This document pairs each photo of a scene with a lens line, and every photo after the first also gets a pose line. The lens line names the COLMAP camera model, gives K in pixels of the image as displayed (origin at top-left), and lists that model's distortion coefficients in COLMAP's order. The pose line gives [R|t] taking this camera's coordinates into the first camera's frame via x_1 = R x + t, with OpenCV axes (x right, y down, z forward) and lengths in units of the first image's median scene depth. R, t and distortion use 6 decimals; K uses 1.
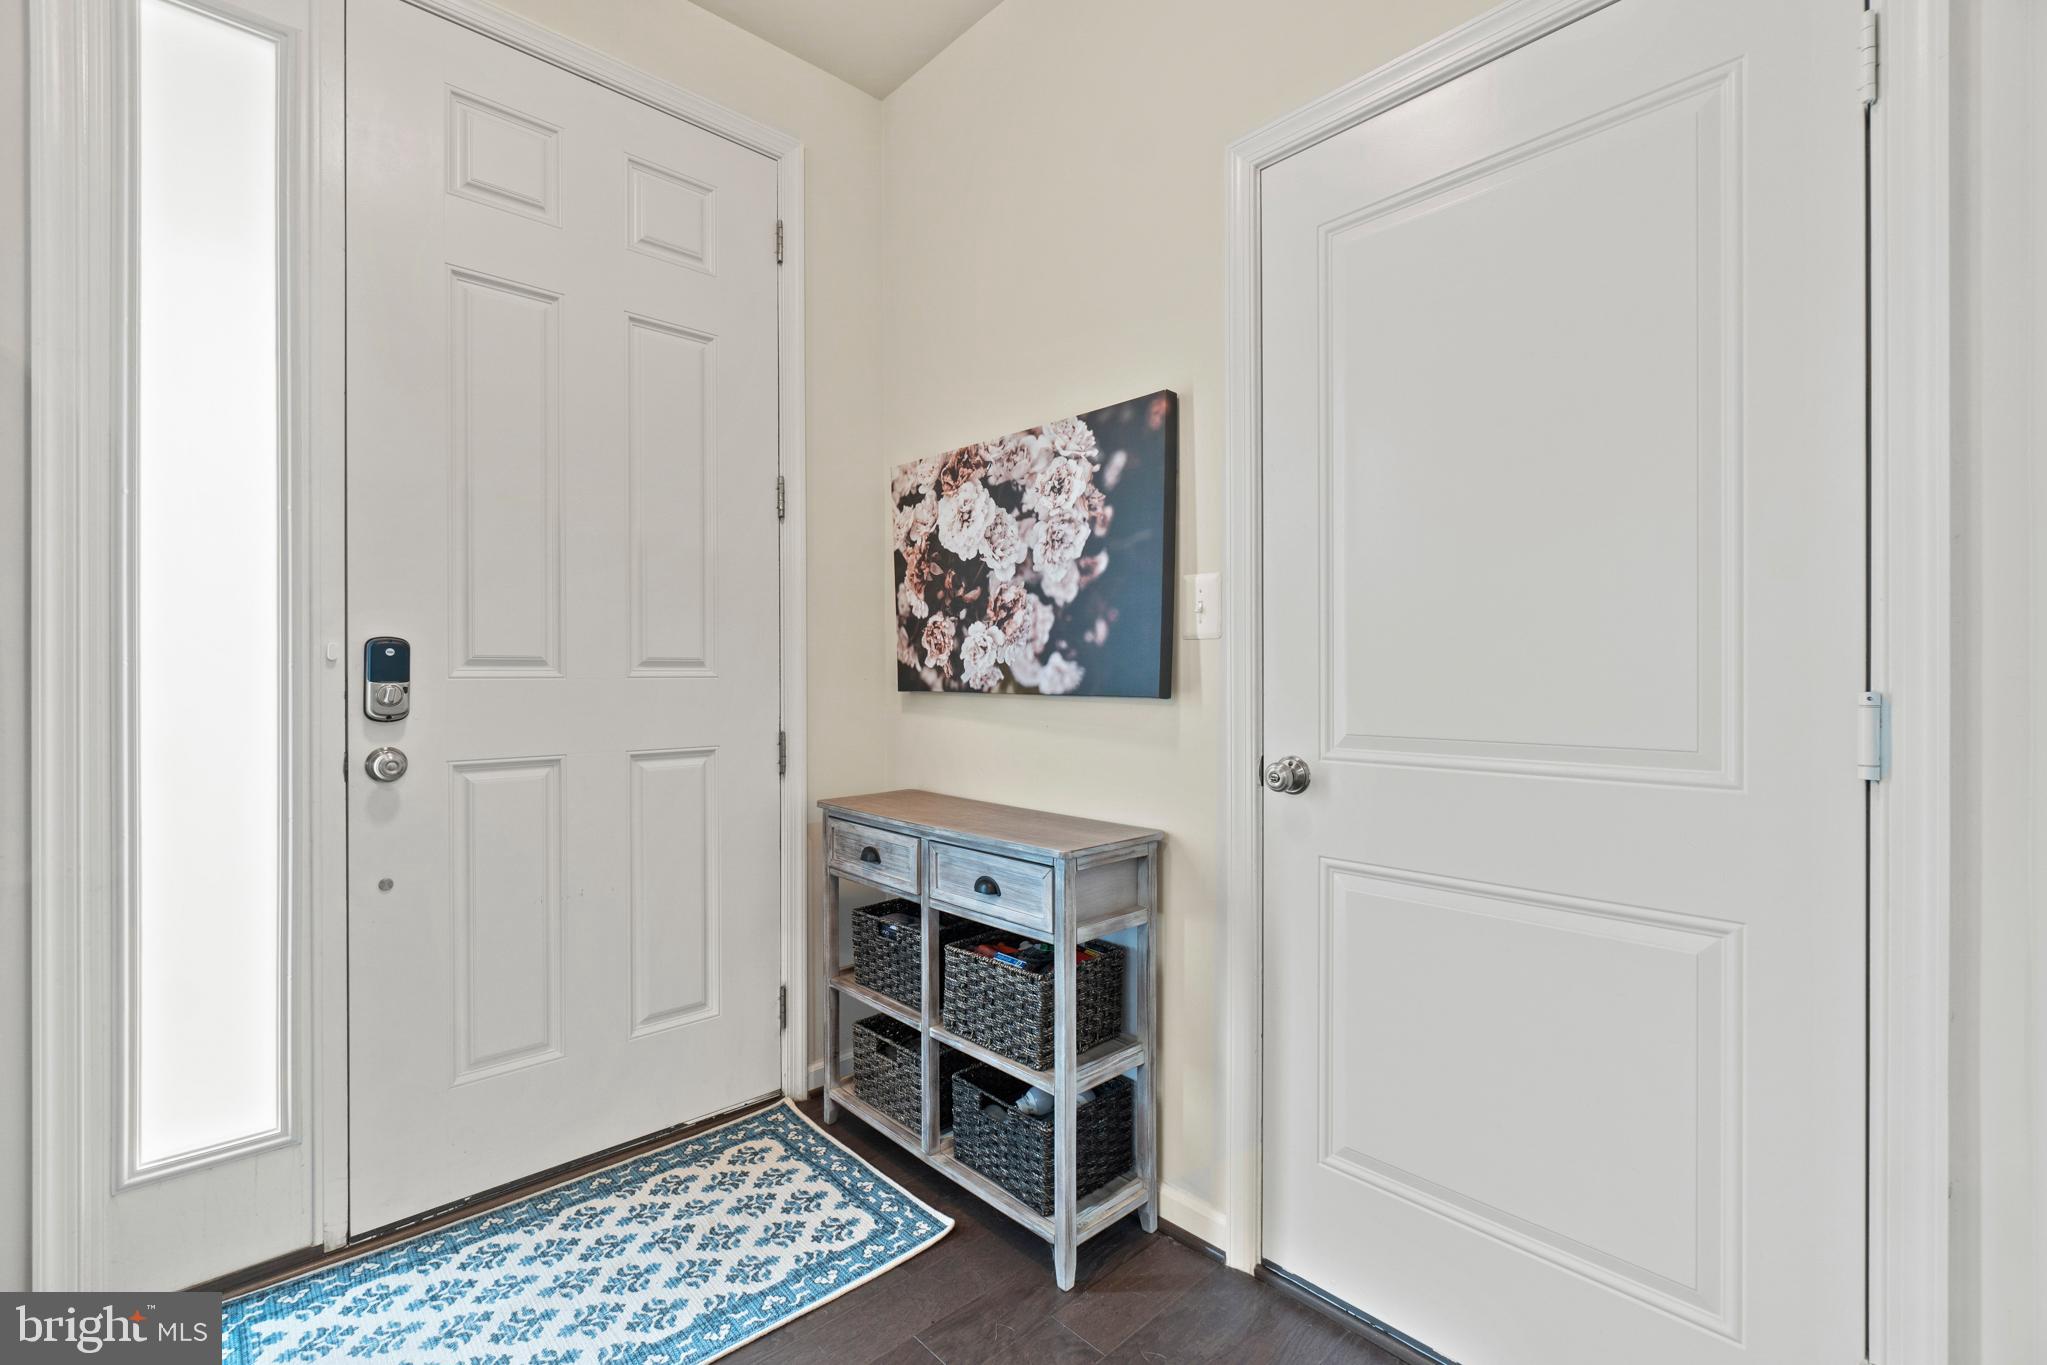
lens RADIAL K [[880.9, 0, 1021.6], [0, 880.9, 676.6], [0, 0, 1]] dist [-0.003263, 0.002429]
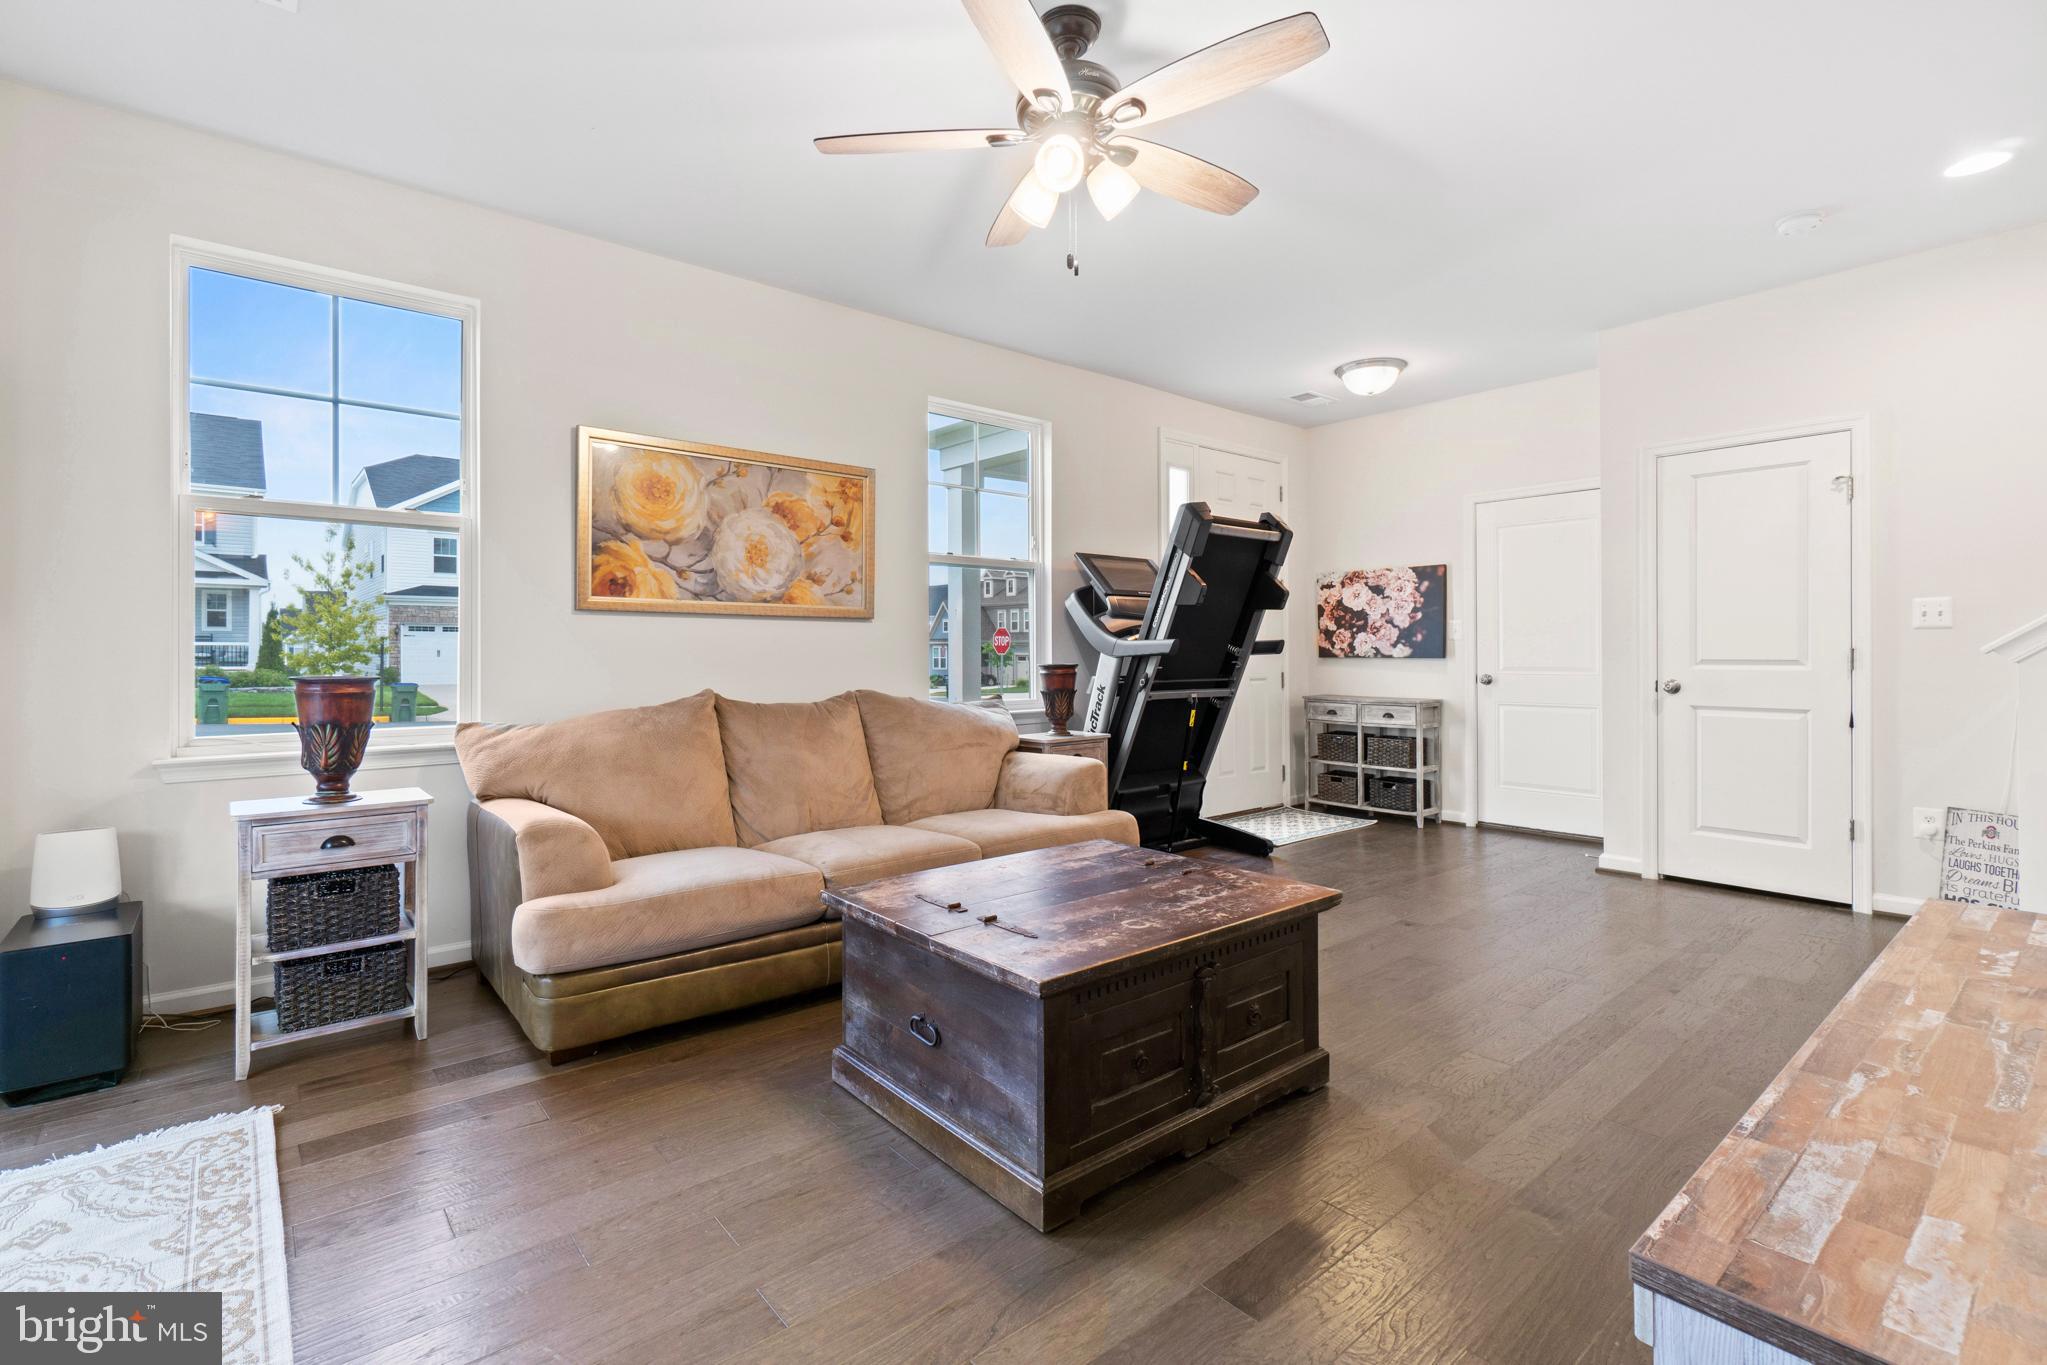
lens RADIAL K [[919.1, 0, 1023.7], [0, 919.1, 645.9], [0, 0, 1]] dist [-0.001192, 0.000007]
pose [[0.998837, -0.001177, -0.048209, -1.038869], [0.000628, 0.999935, -0.011408, 0.014389], [0.048219, 0.011365, 0.998772, -2.097211]]
